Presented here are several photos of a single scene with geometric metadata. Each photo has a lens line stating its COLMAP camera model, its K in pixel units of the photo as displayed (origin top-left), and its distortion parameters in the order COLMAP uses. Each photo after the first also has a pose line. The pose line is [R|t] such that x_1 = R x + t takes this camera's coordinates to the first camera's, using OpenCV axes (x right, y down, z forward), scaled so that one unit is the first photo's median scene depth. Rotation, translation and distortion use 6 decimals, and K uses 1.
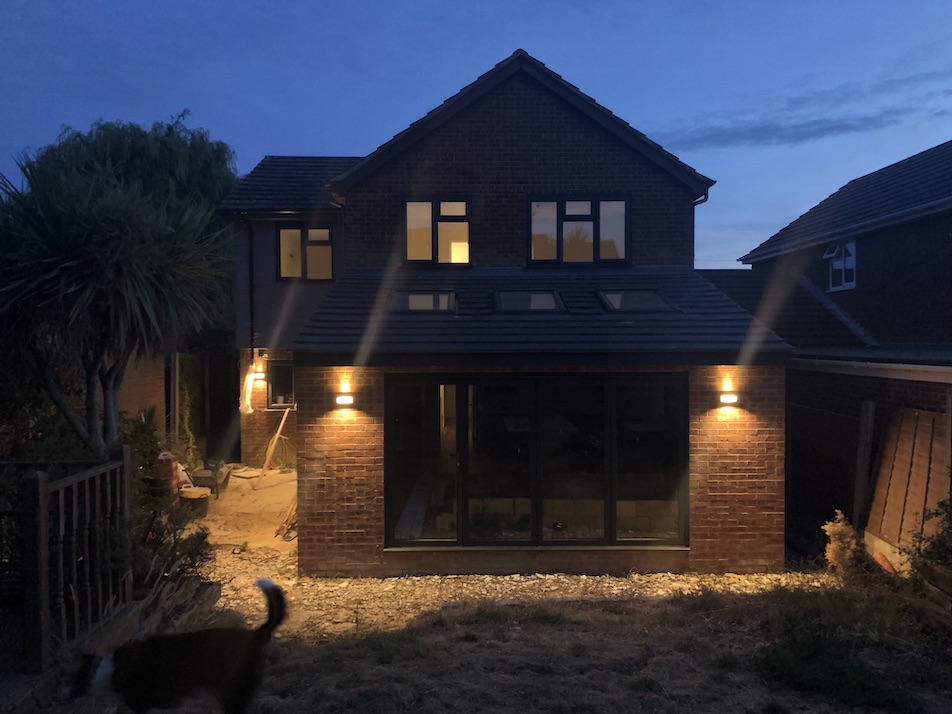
lens RADIAL K [[781.6, 0, 483.9], [0, 781.6, 359.2], [0, 0, 1]] dist [0.011362, -0.002188]
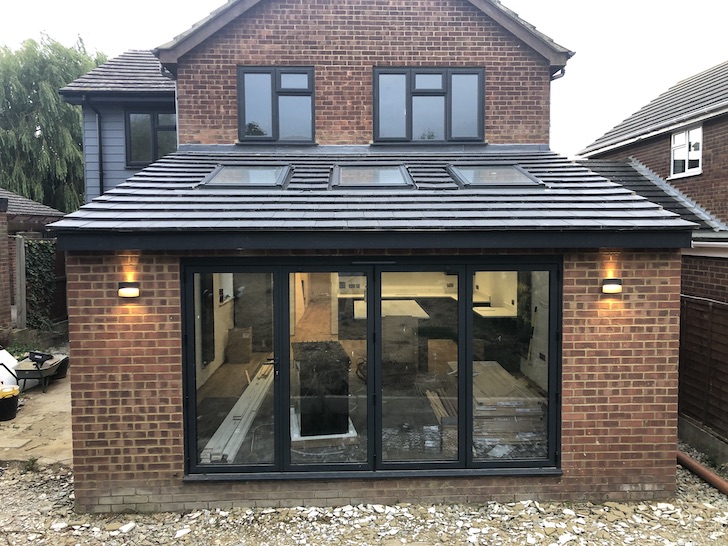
lens RADIAL K [[597.7, 0, 370.1], [0, 597.7, 274.7], [0, 0, 1]] dist [0.011362, -0.002188]
pose [[0.999833, -0.002751, 0.018092, 0.037163], [0.001918, 0.998945, 0.045875, 0.005191], [-0.018199, -0.045833, 0.998783, 0.276487]]
